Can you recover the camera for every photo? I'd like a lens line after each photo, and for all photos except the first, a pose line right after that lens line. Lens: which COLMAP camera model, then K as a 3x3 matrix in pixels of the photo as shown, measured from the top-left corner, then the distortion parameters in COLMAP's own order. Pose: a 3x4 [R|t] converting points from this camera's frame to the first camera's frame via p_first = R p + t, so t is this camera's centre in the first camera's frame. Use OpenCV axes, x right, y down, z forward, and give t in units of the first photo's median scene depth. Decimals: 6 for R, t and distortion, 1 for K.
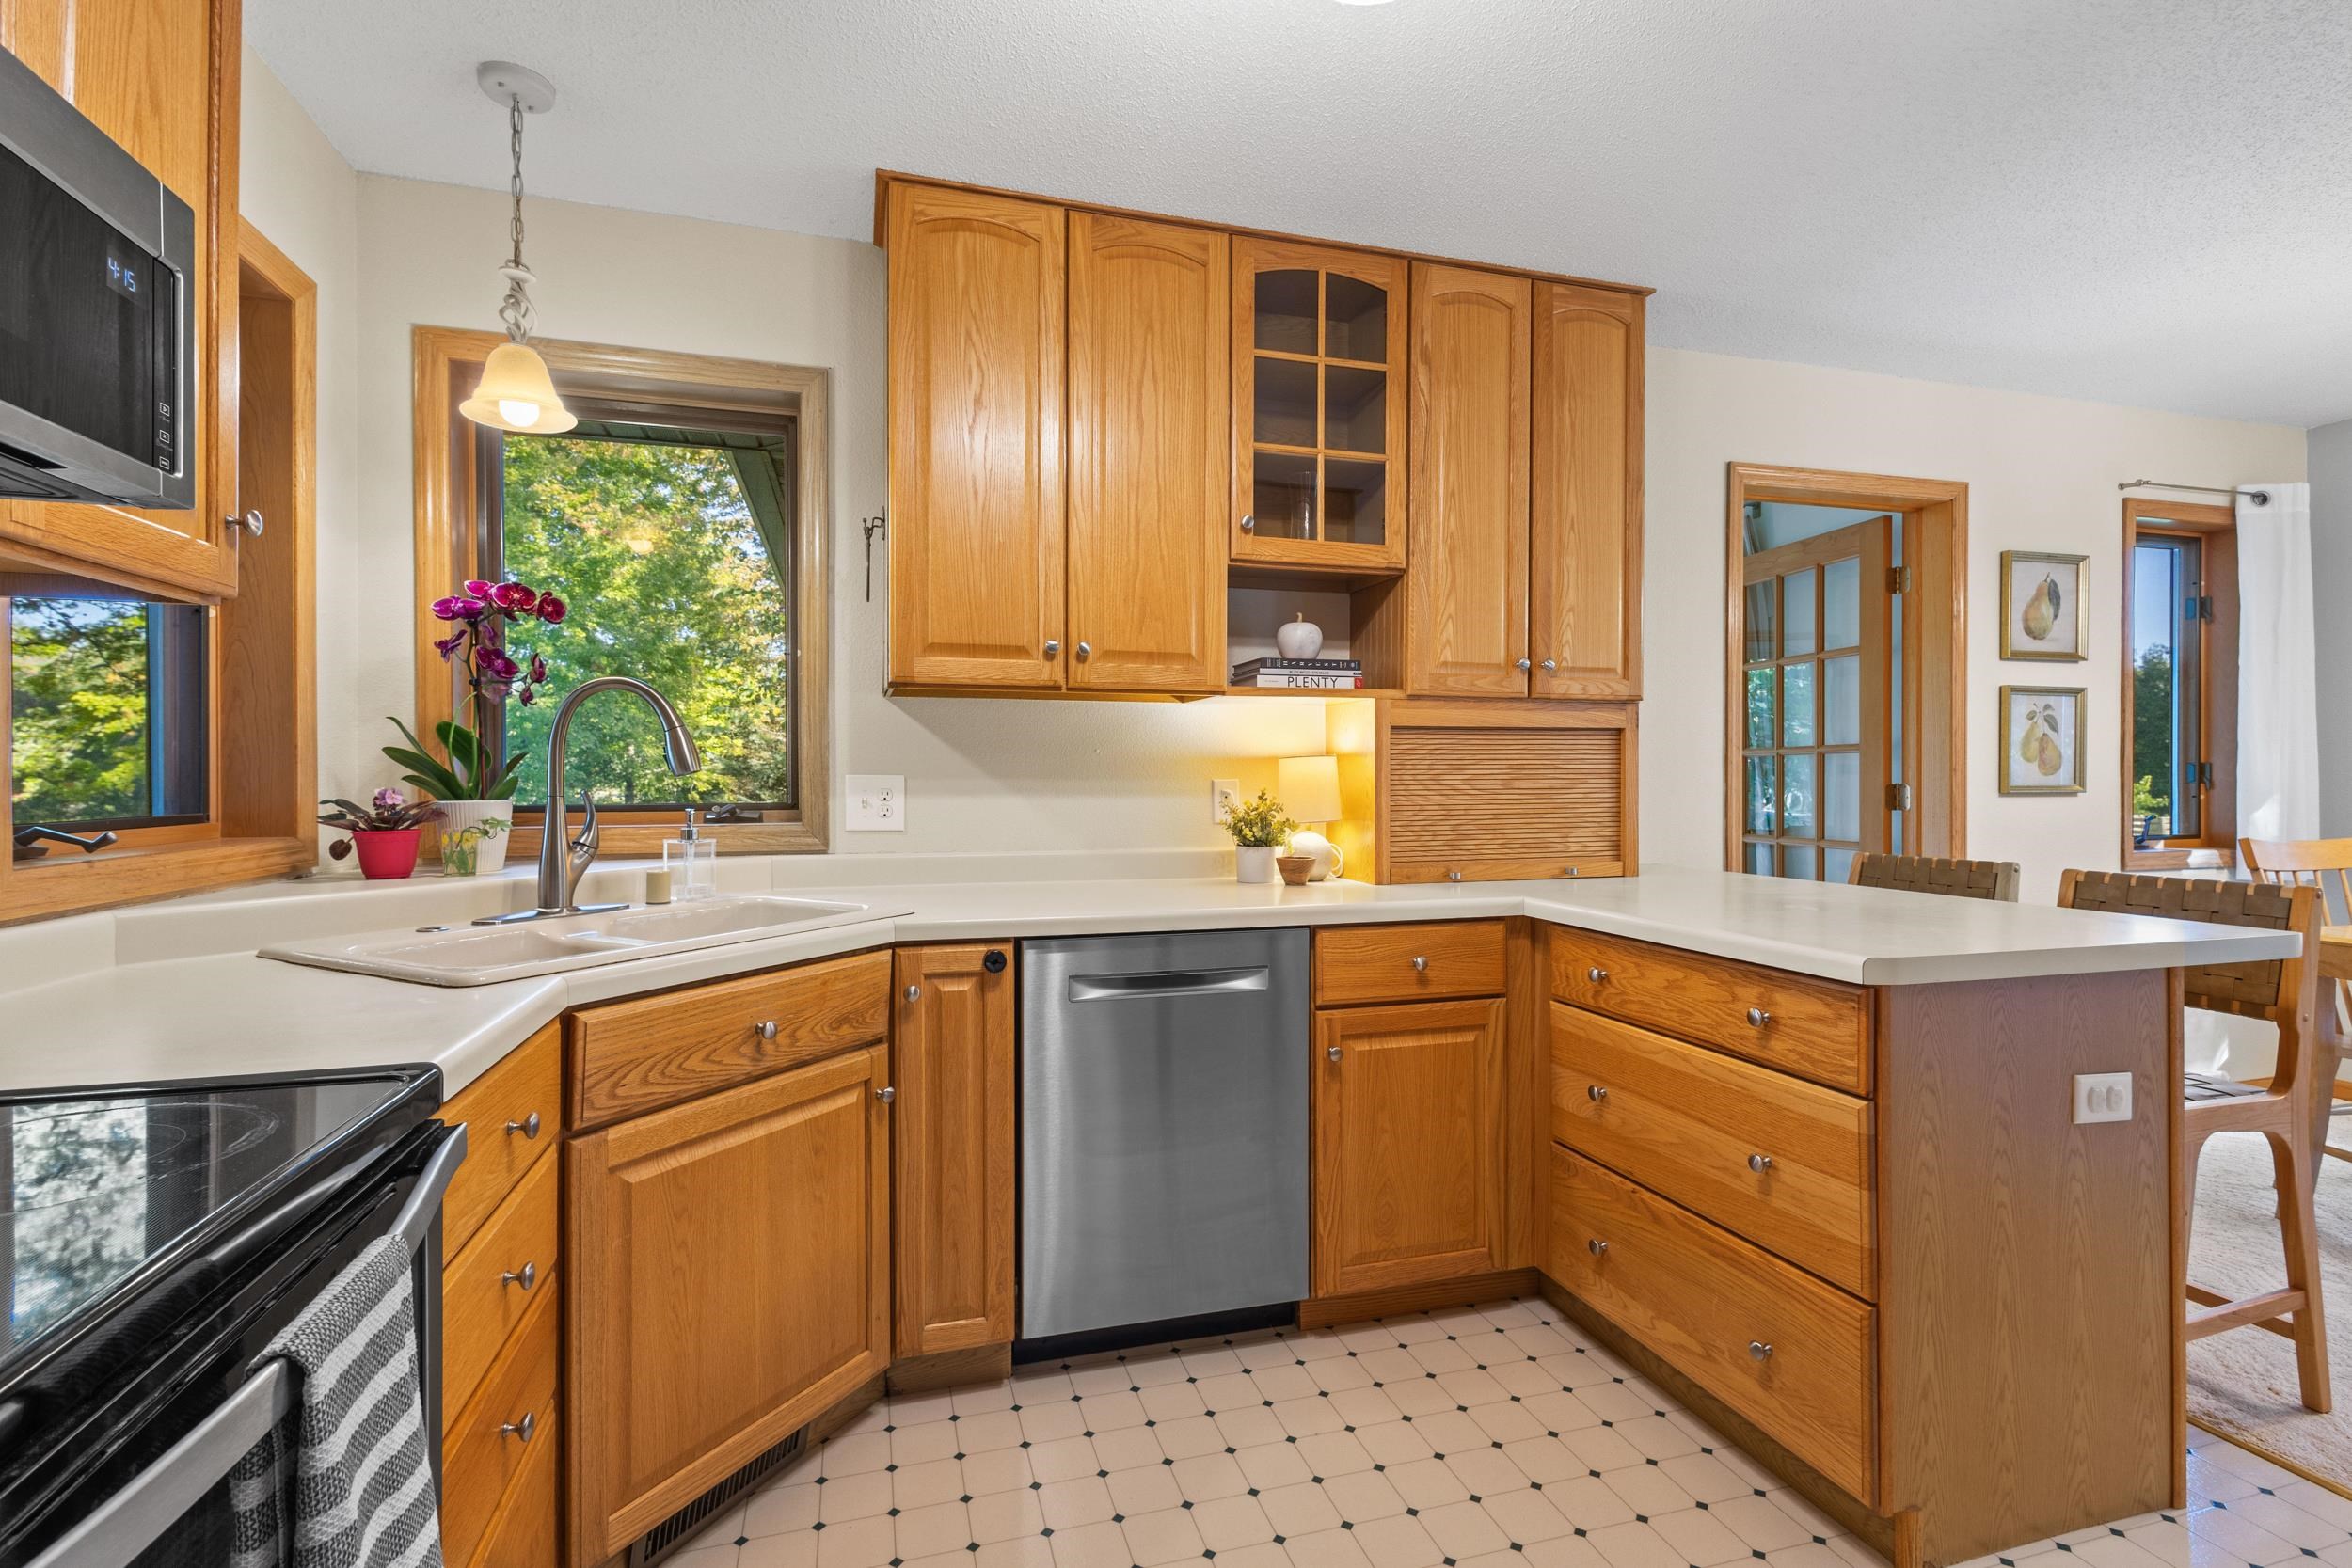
lens RADIAL K [[1077.2, 0, 1178.8], [0, 1077.2, 780.3], [0, 0, 1]] dist [0.000547, 0.000164]
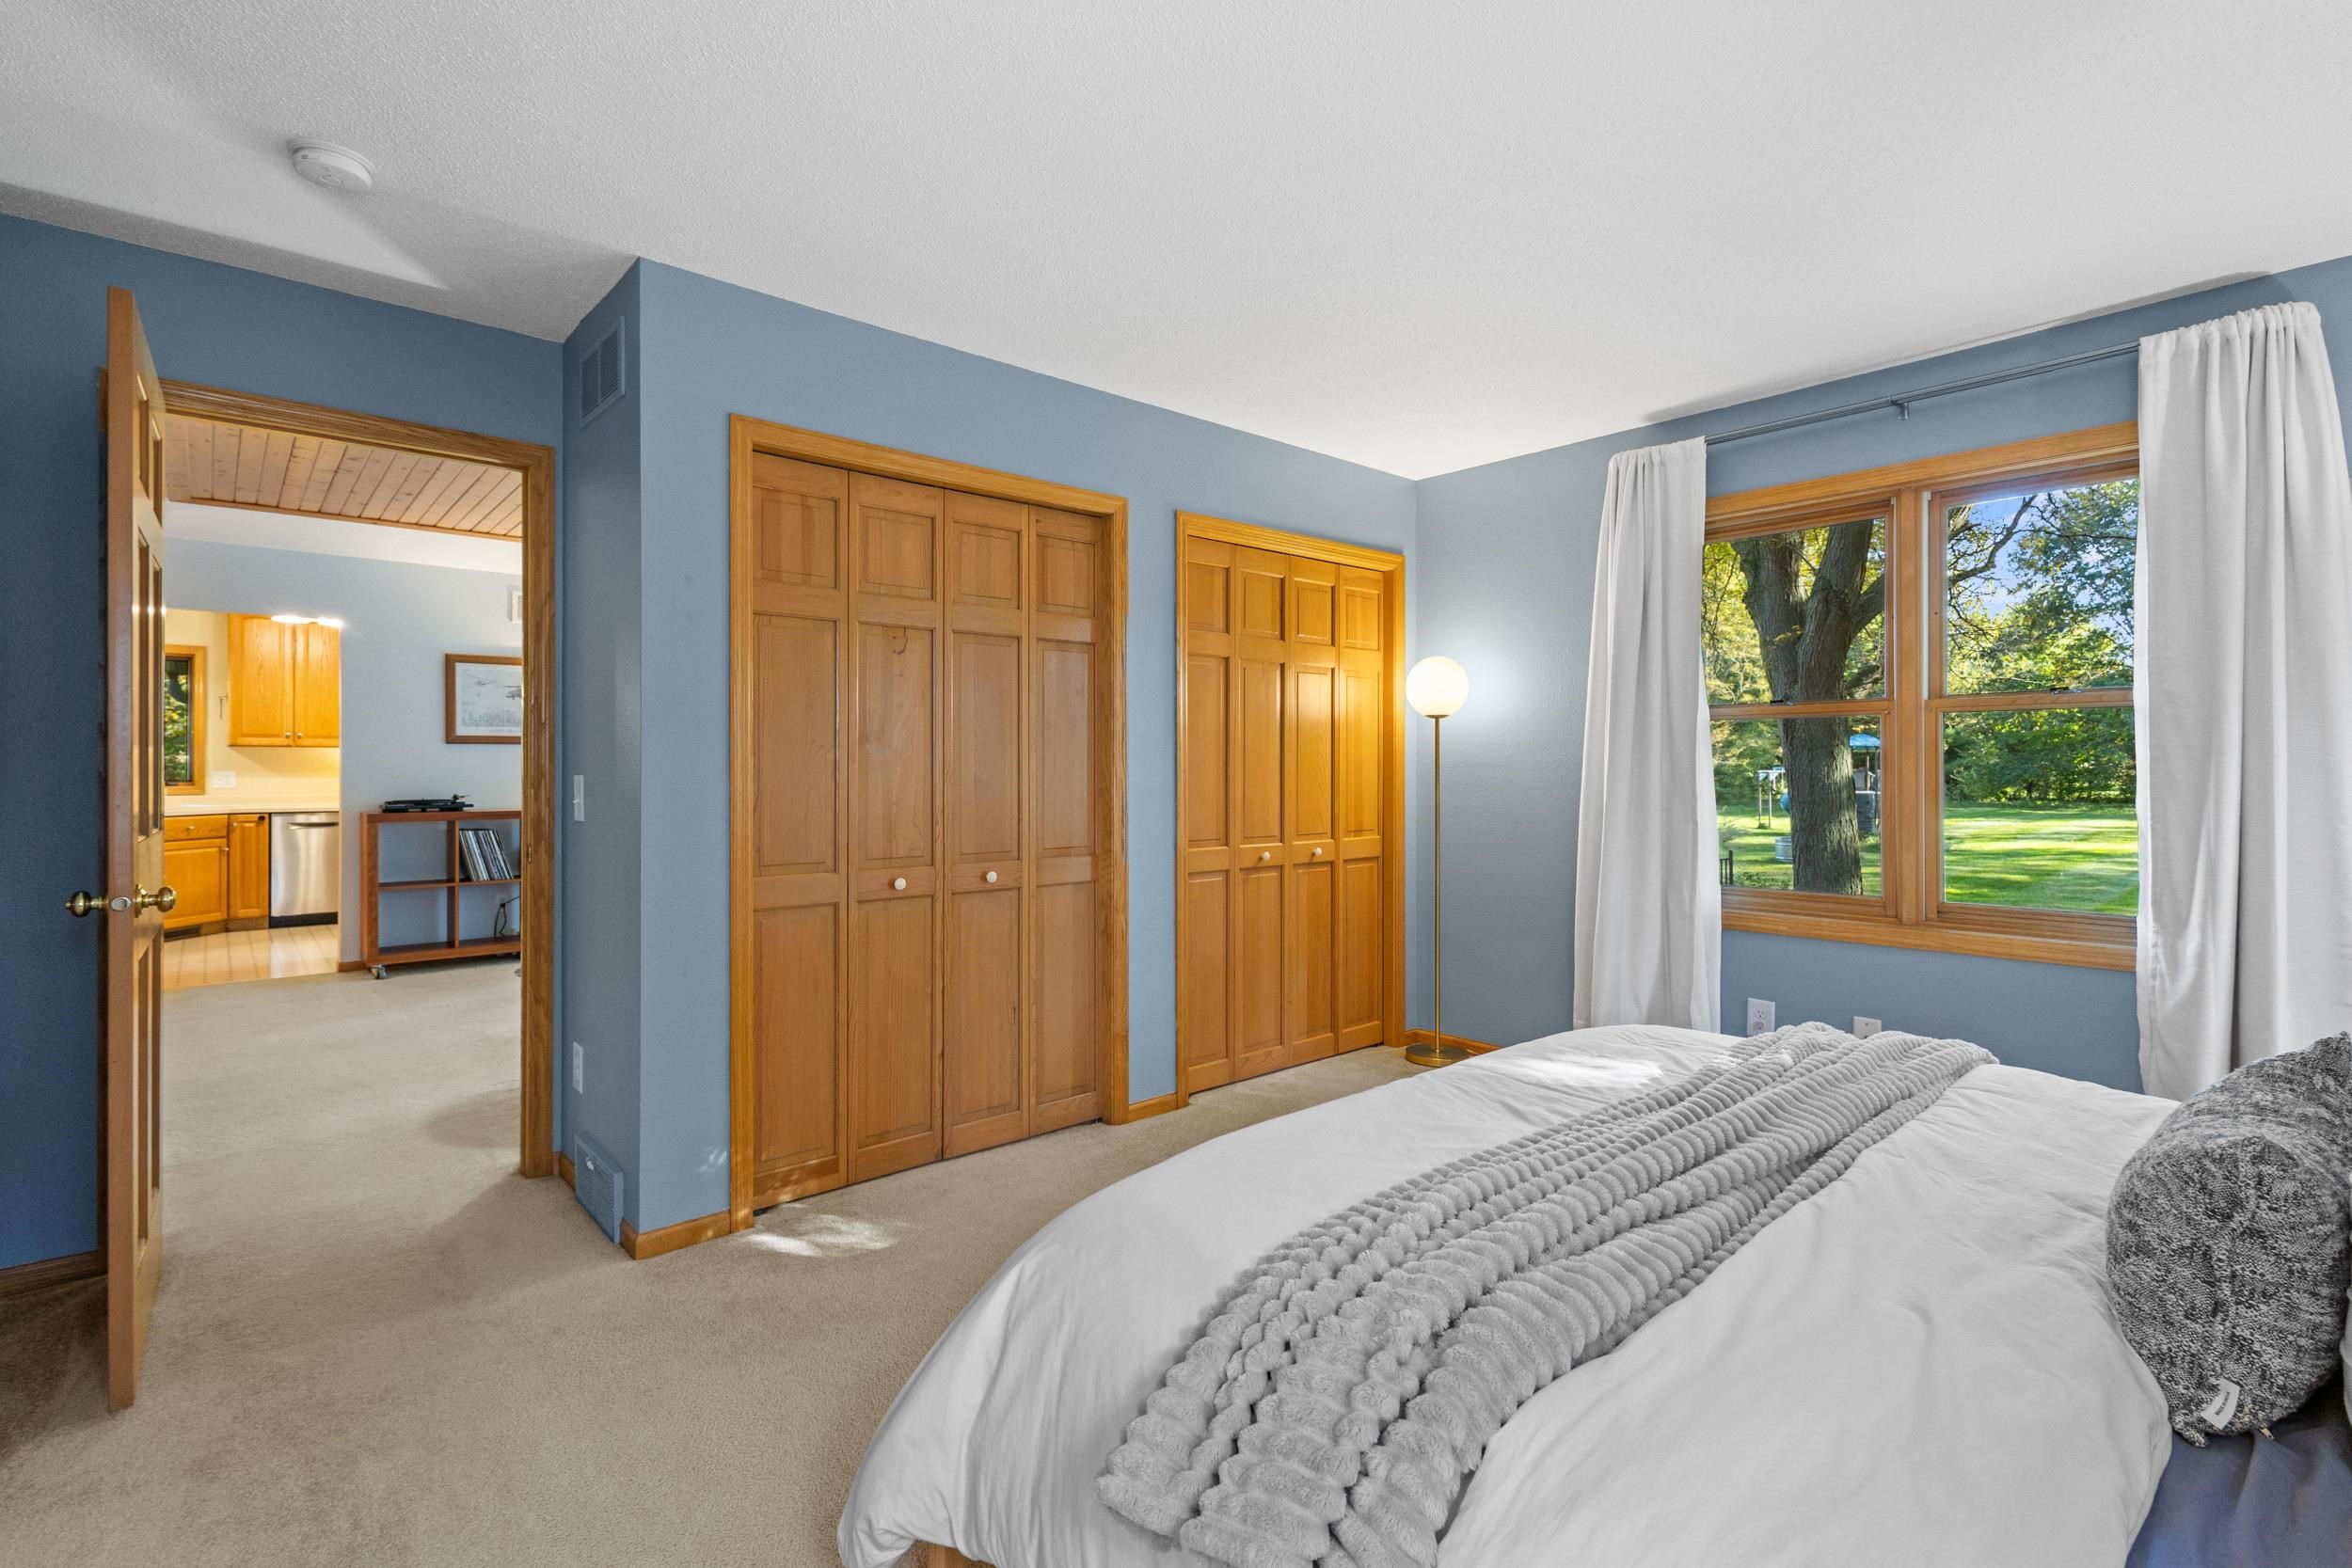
lens RADIAL K [[1077.2, 0, 1163.3], [0, 1077.2, 772.7], [0, 0, 1]] dist [0.000547, 0.000164]
pose [[0.909942, 0.000807, 0.414736, 1.177734], [0.001343, 0.999987, -0.004892, 0.026369], [-0.414734, 0.005008, 0.909929, -3.896539]]
